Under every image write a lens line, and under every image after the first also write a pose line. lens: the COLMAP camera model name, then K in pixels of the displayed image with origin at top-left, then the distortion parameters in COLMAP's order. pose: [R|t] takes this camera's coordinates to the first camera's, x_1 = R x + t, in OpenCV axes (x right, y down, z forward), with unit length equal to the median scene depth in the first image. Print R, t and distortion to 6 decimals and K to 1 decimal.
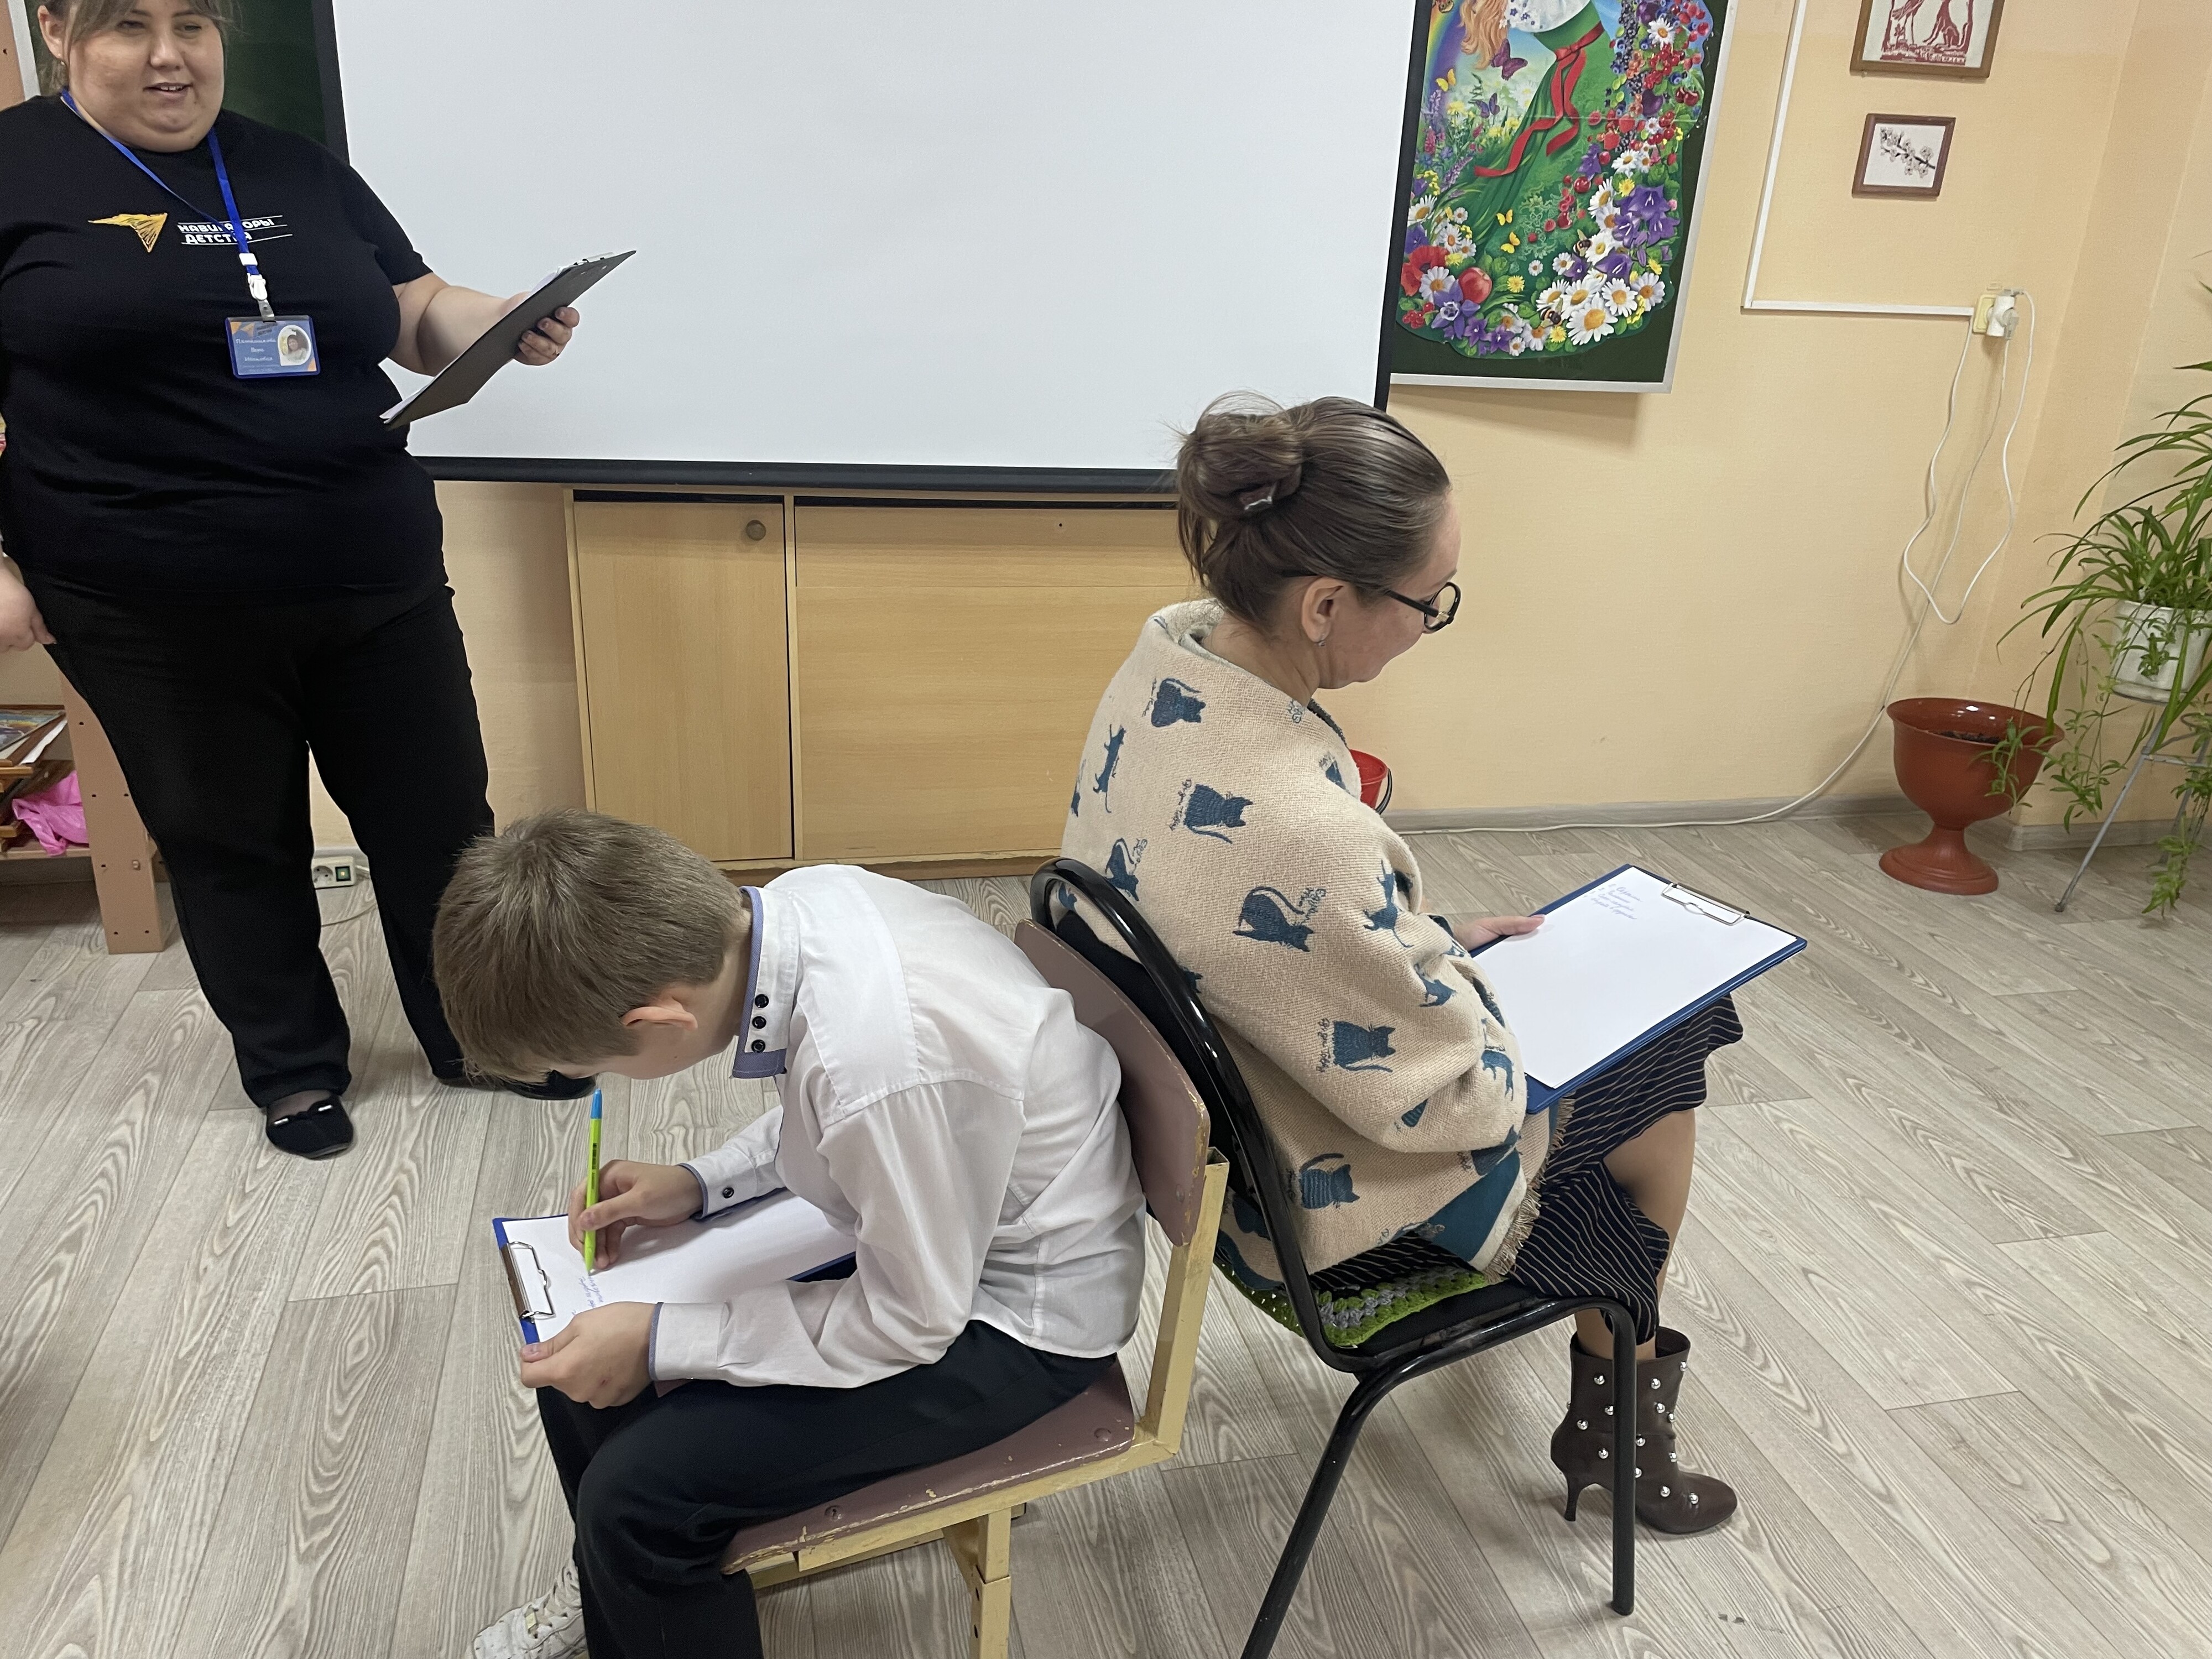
lens RADIAL K [[1695.1, 0, 1127.4], [0, 1695.1, 861.6], [0, 0, 1]] dist [0.063876, -0.080321]
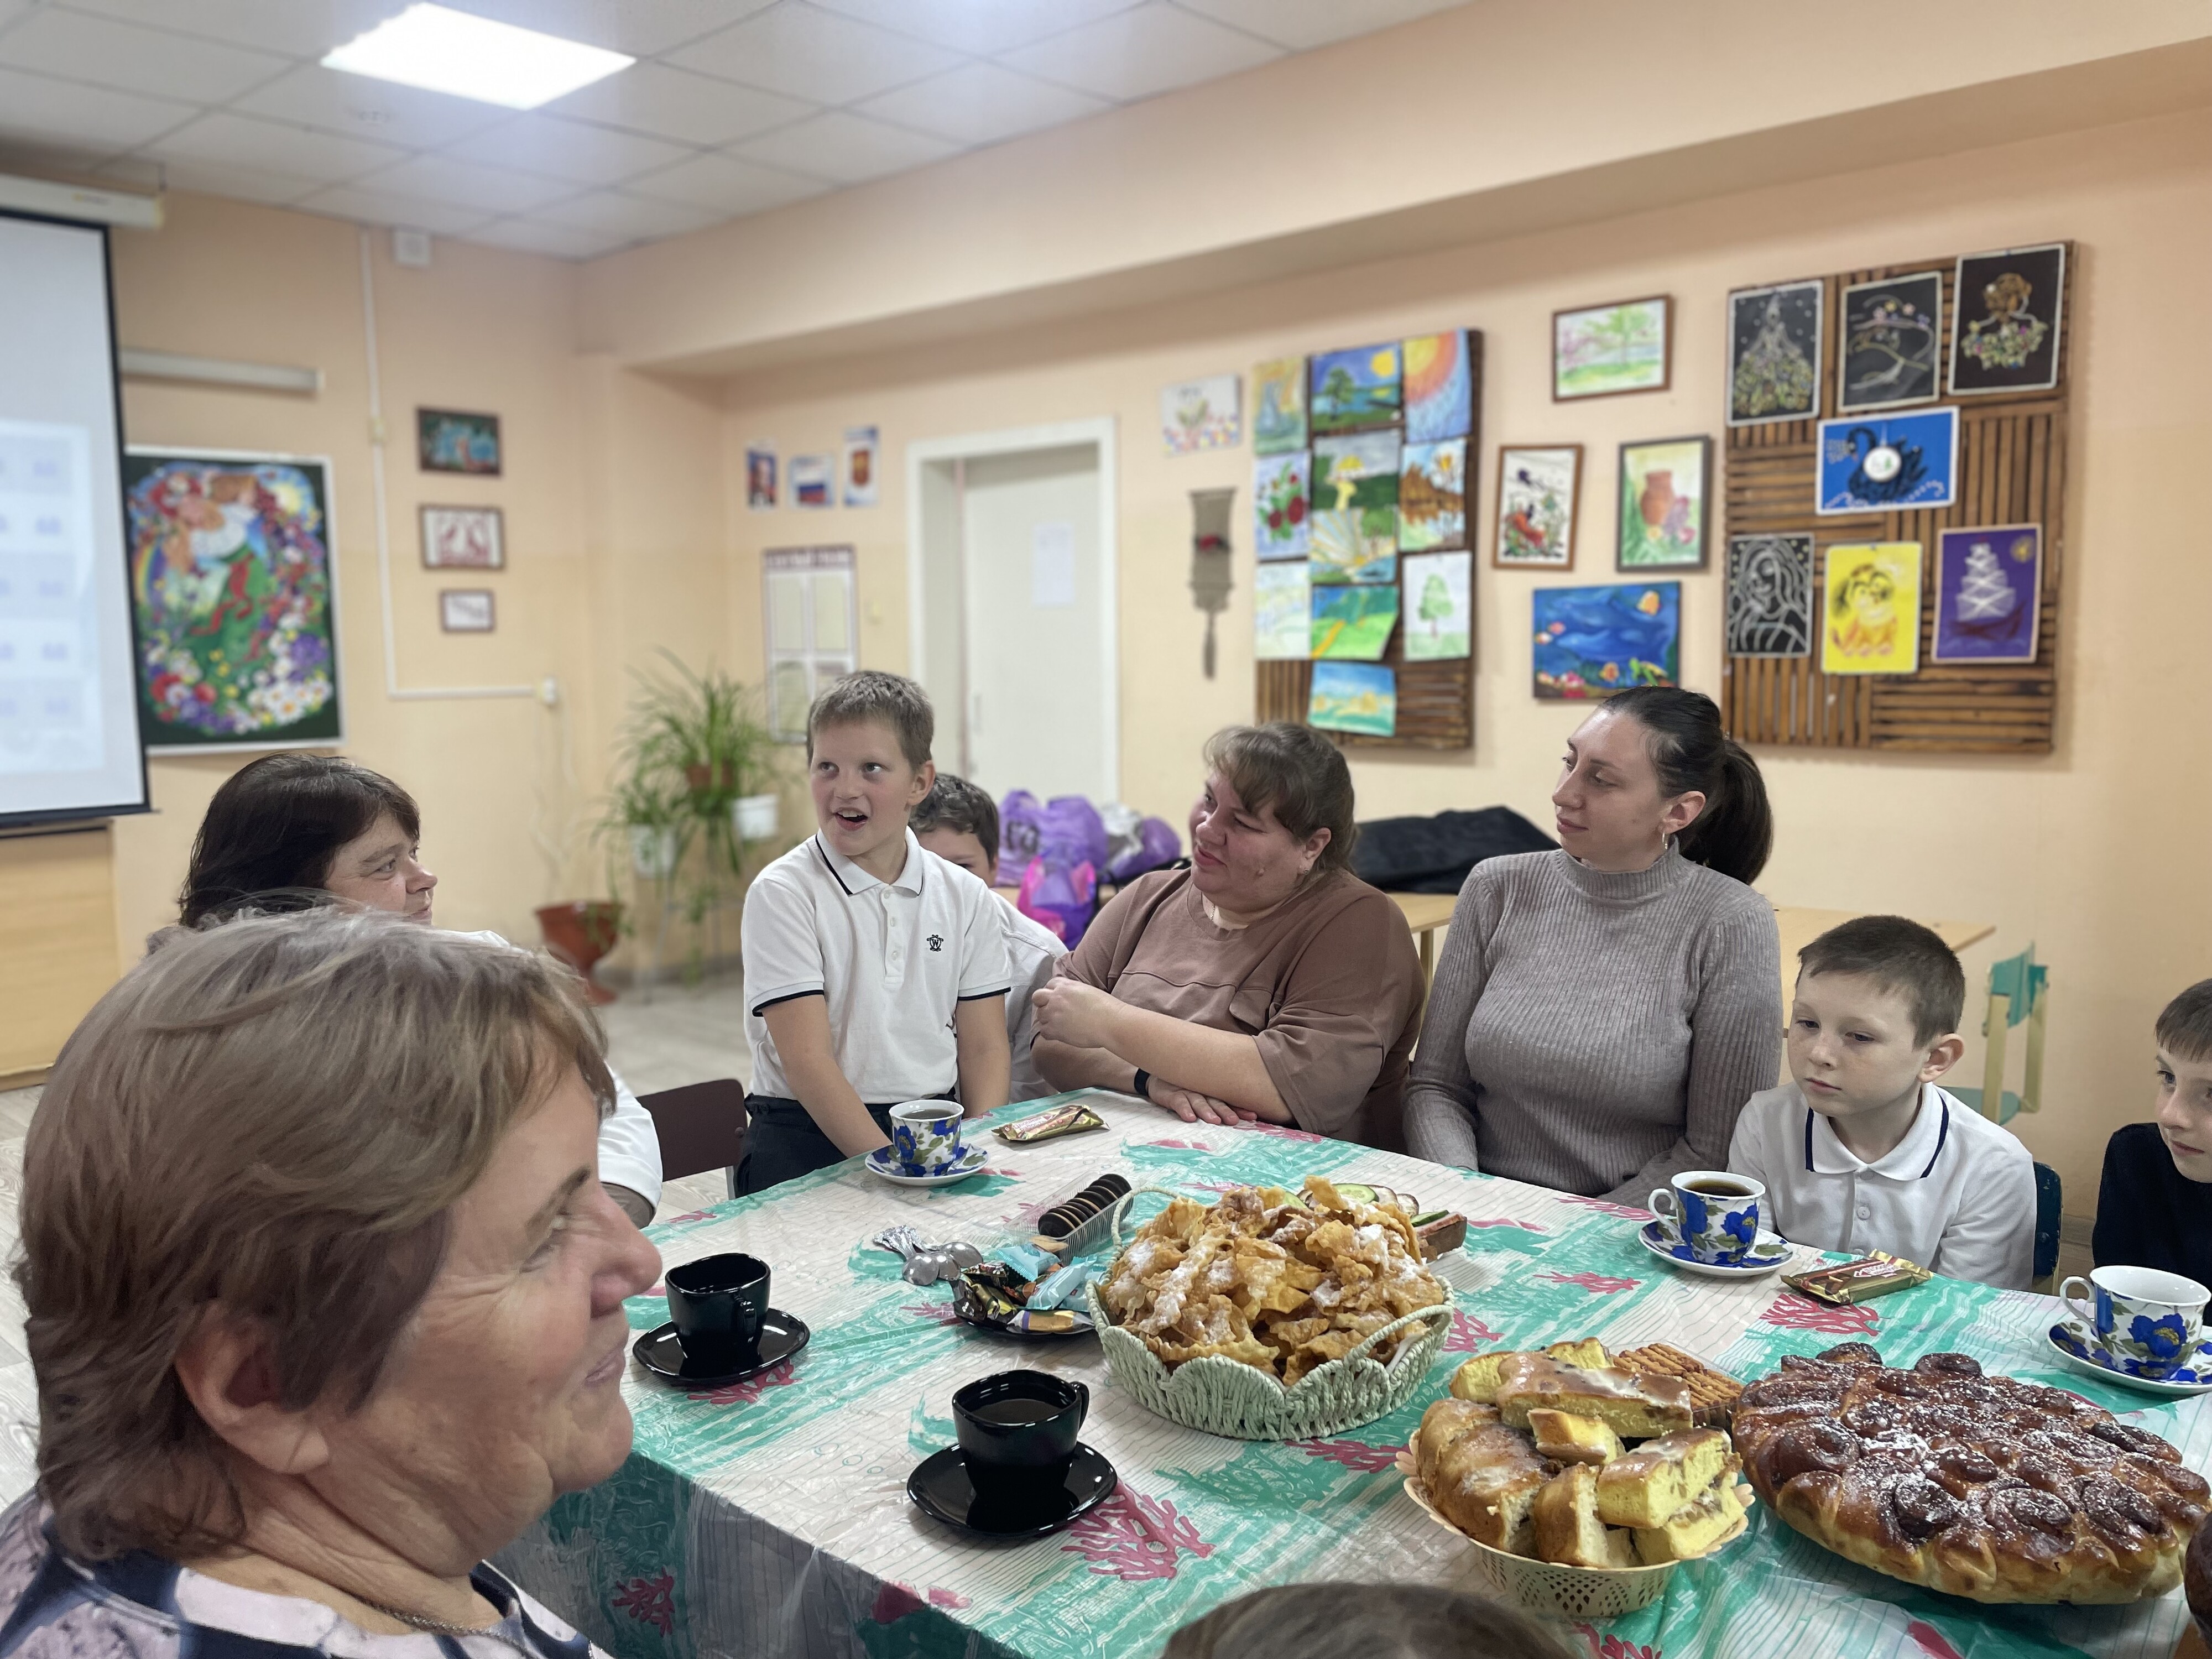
lens RADIAL K [[1641.5, 0, 1106.0], [0, 1641.5, 829.5], [0, 0, 1]] dist [0.098831, -0.132735]
pose [[0.827033, -0.122274, 0.548694, 0.020140], [0.254946, 0.951491, -0.172239, 0.309990], [-0.501017, 0.282335, 0.818088, -0.778226]]
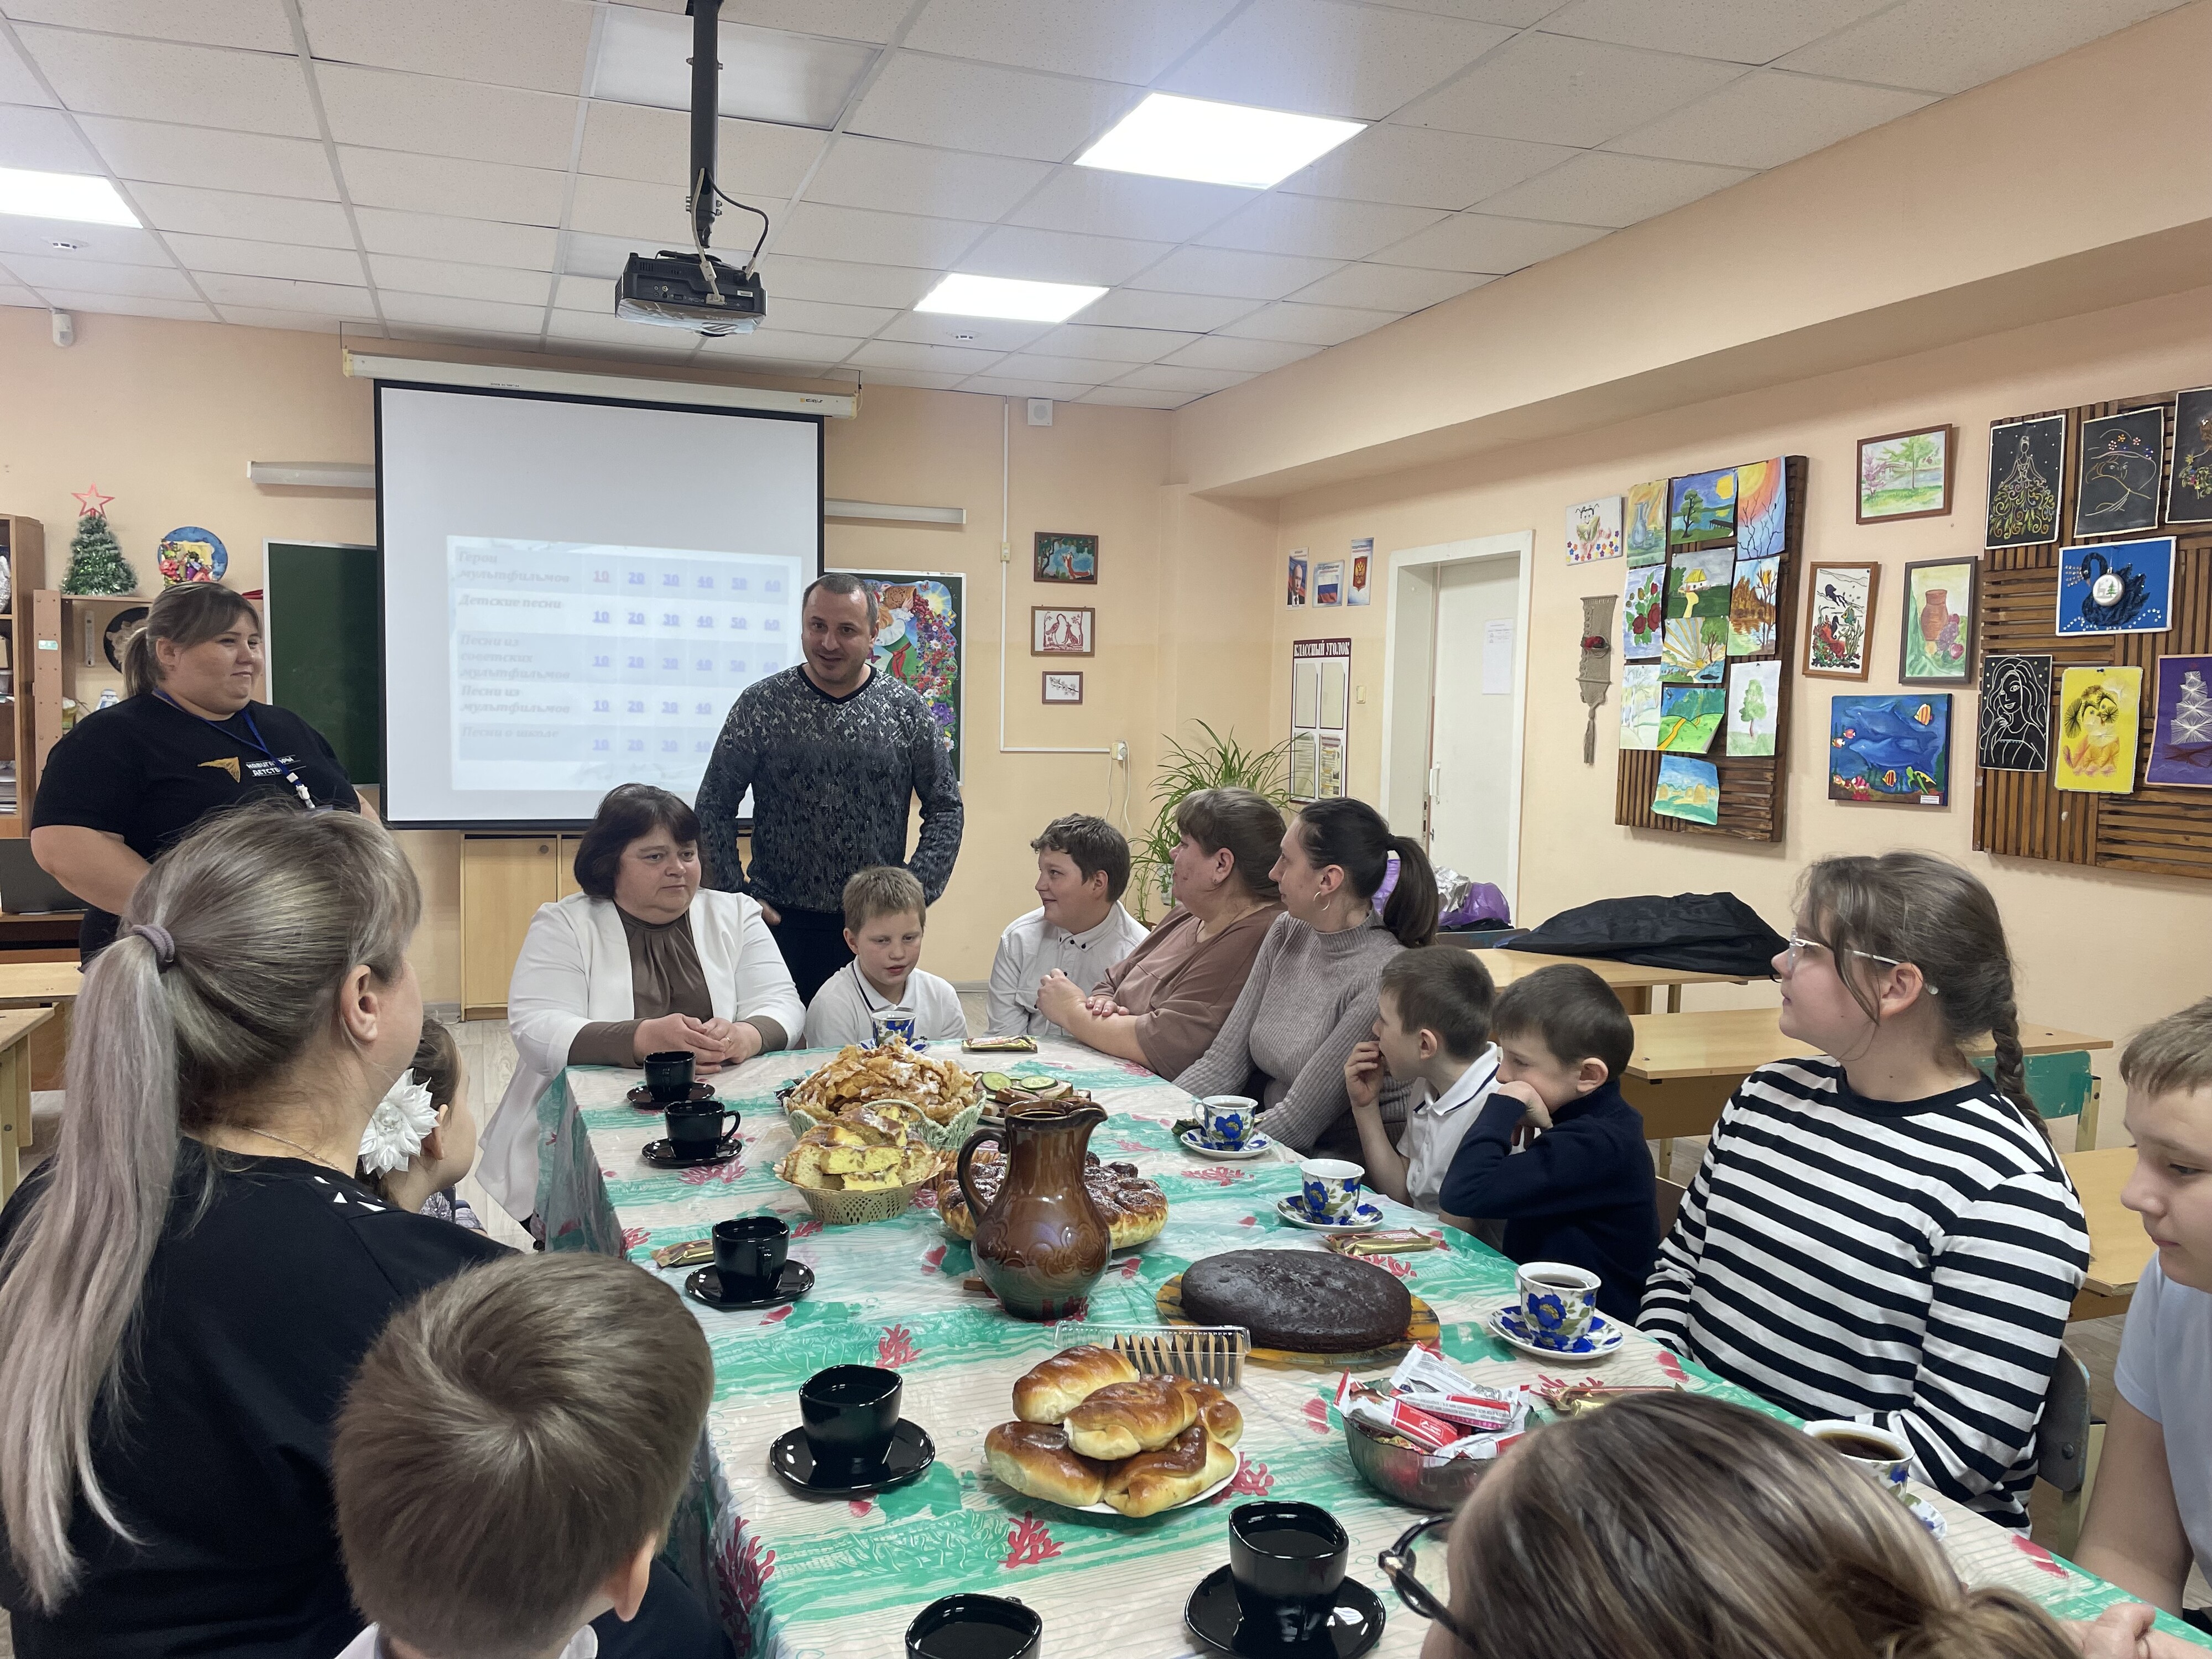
lens RADIAL K [[1641.5, 0, 1106.0], [0, 1641.5, 829.5], [0, 0, 1]] dist [0.098831, -0.132735]
pose [[0.993148, -0.037668, 0.110628, 0.281540], [0.068236, 0.955415, -0.287272, 0.460405], [-0.094875, 0.292853, 0.951439, -1.180464]]
